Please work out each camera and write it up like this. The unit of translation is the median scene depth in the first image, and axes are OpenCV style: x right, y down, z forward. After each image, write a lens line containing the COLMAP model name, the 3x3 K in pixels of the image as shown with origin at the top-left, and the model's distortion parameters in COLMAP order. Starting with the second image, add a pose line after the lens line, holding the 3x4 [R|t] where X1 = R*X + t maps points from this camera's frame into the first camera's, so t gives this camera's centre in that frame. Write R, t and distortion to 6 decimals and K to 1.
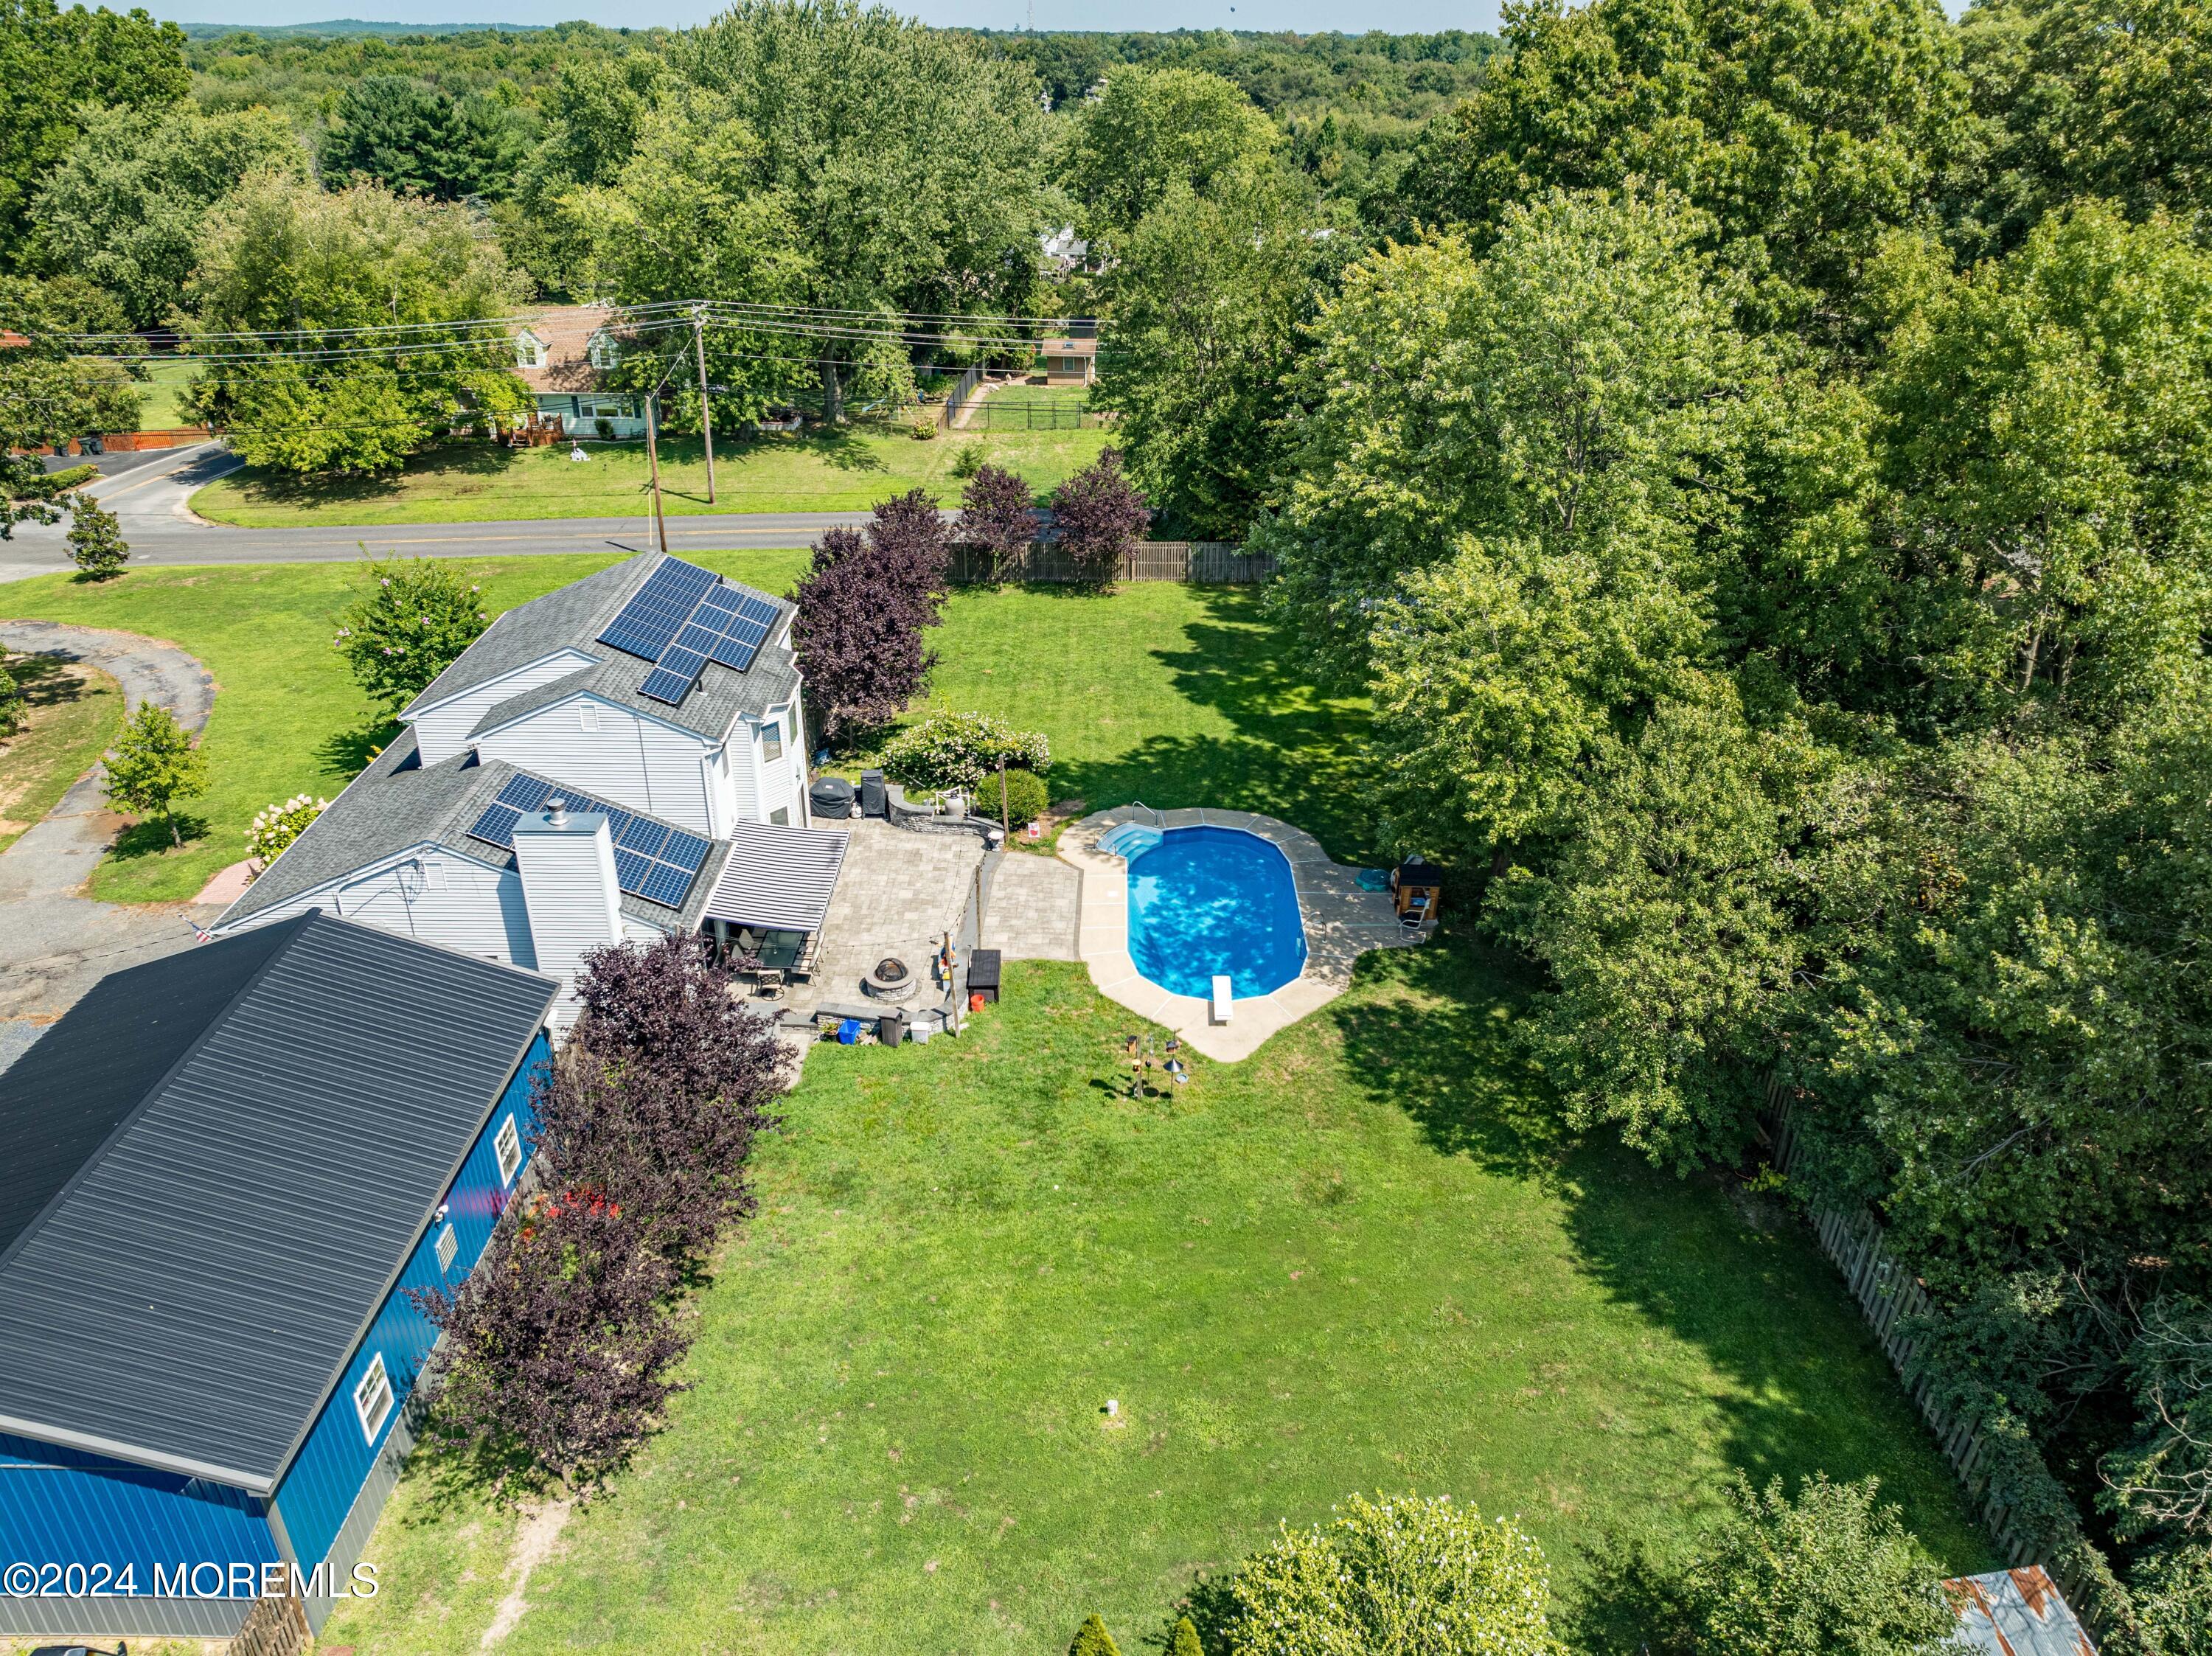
lens RADIAL K [[1559.8, 0, 1104.7], [0, 1559.8, 838.6], [0, 0, 1]] dist [-0.053854, 0.018424]
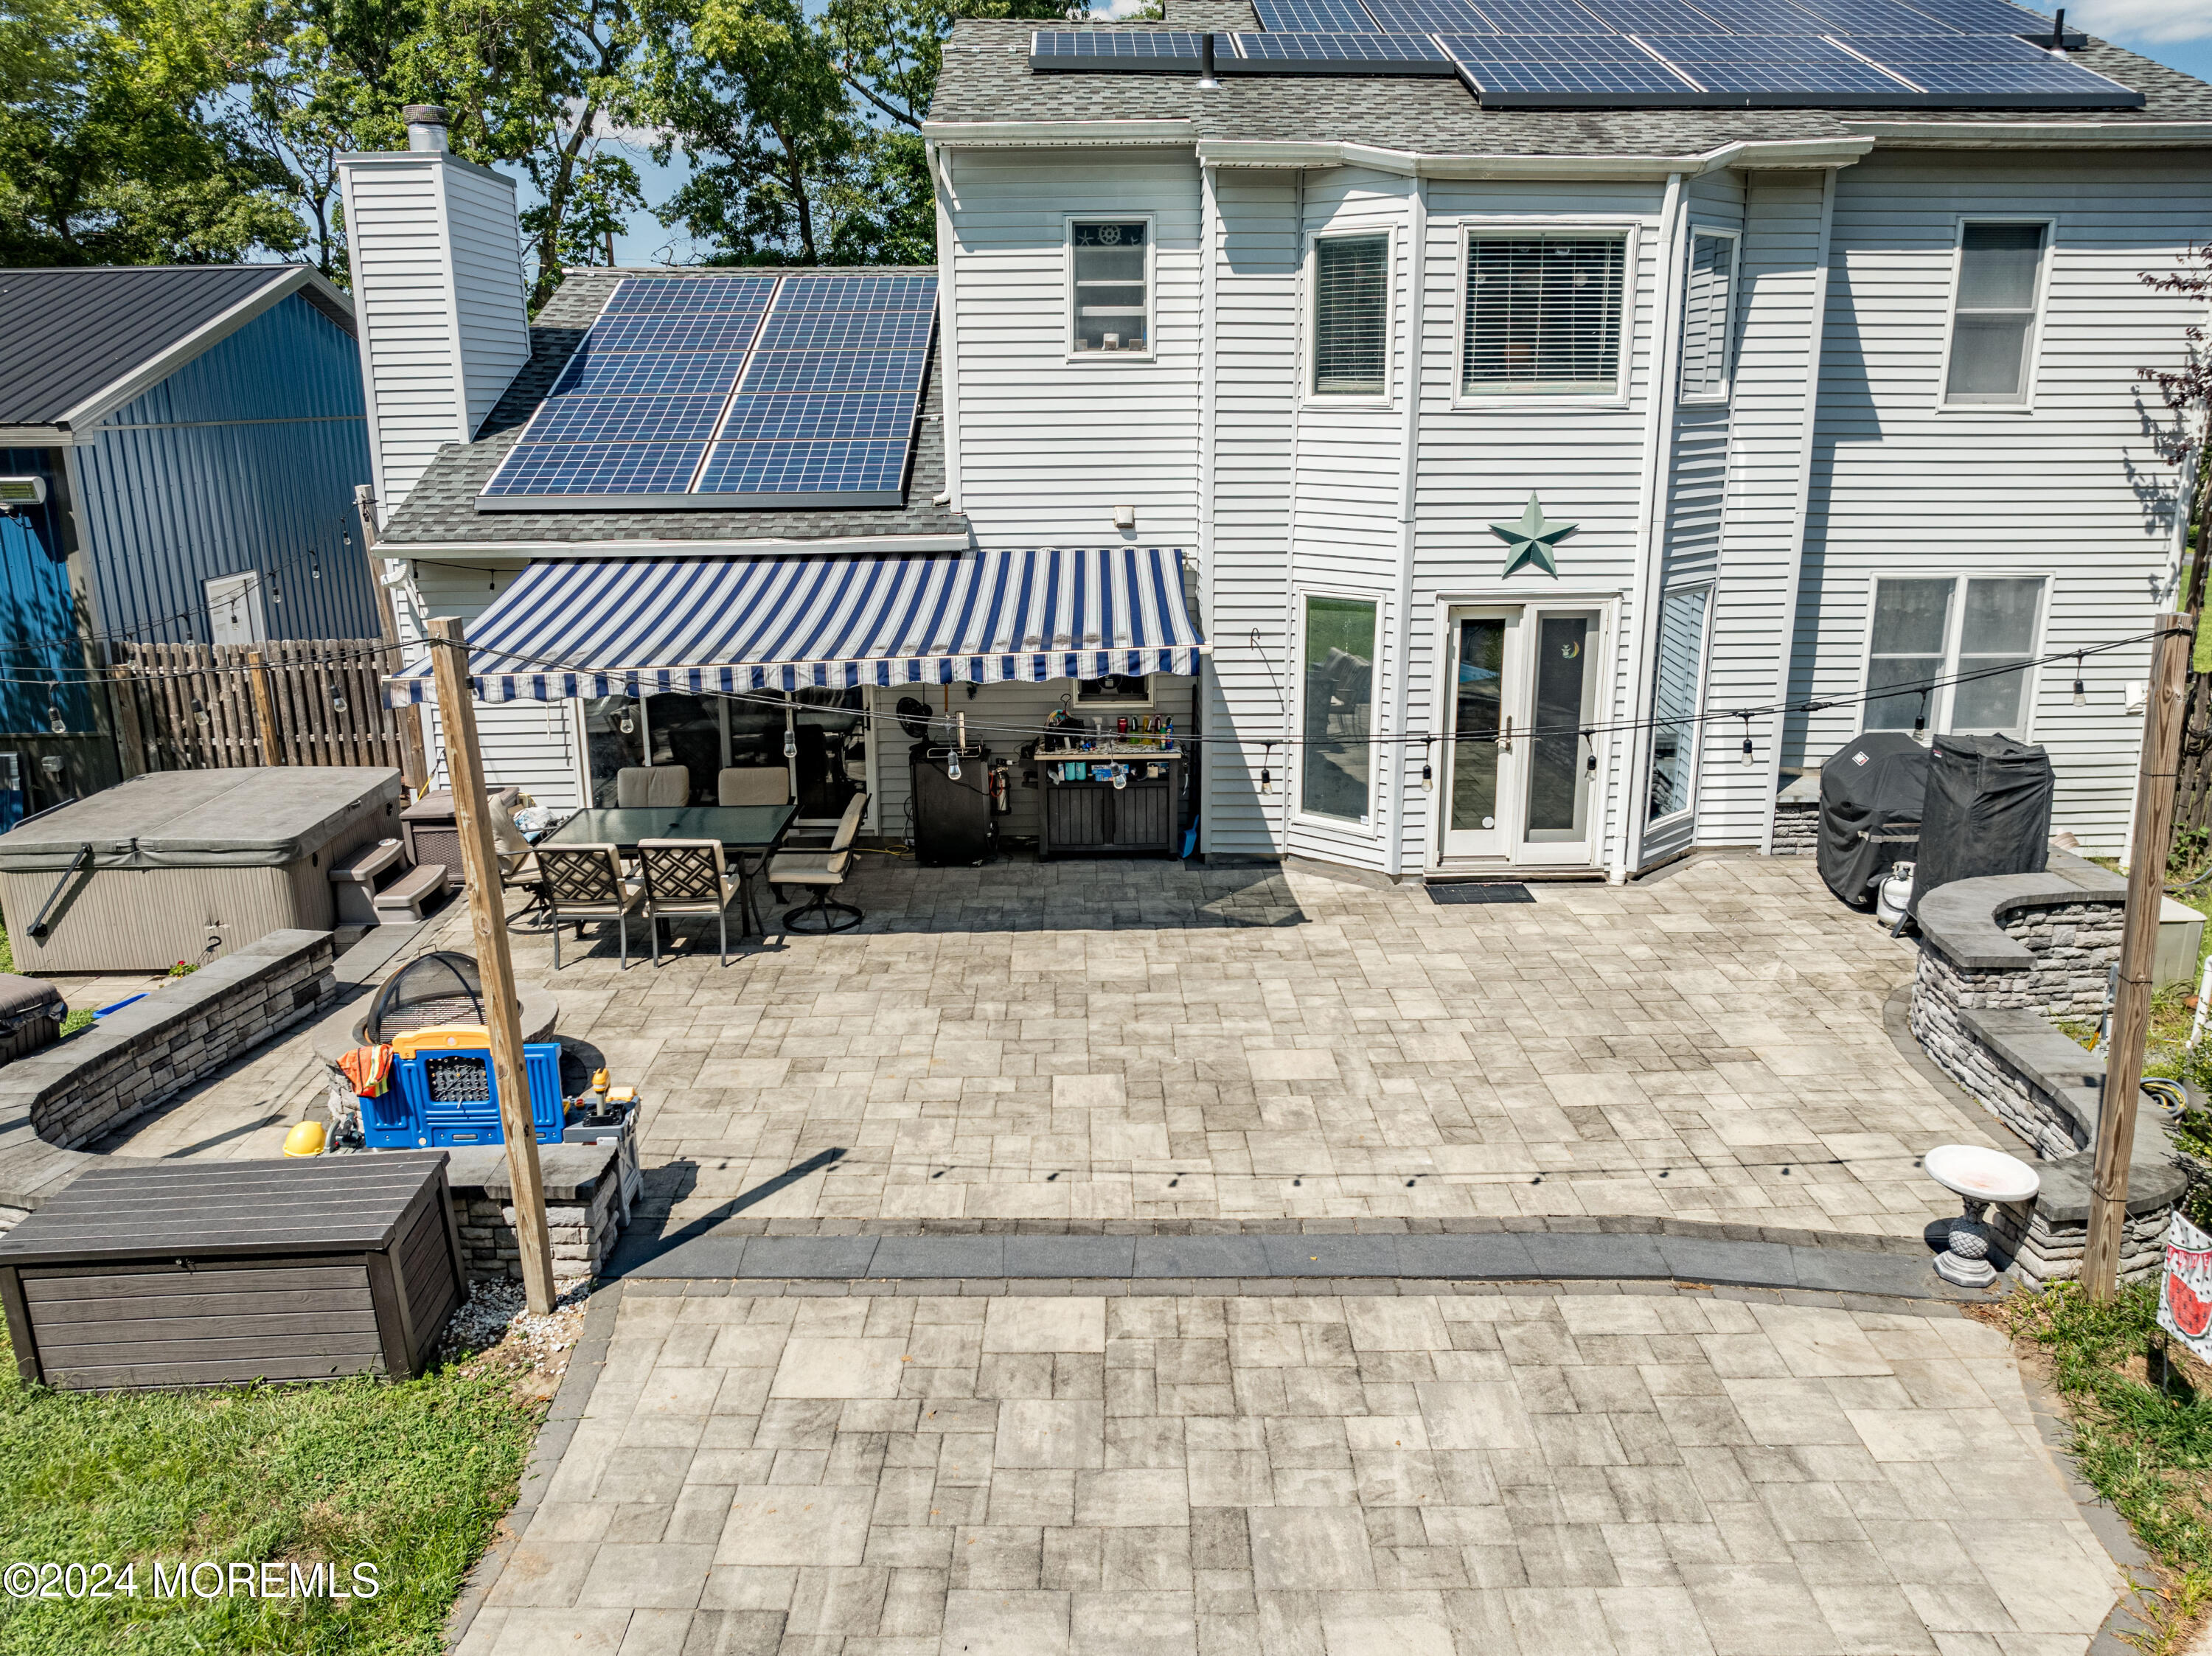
lens RADIAL K [[1614.4, 0, 1105.7], [0, 1614.4, 788.5], [0, 0, 1]] dist [-0.008016, -0.000591]
pose [[0.040316, 0.240295, -0.969862, 0.060713], [-0.462178, 0.865055, 0.195116, -0.023406], [0.885870, 0.440383, 0.145934, 0.835624]]
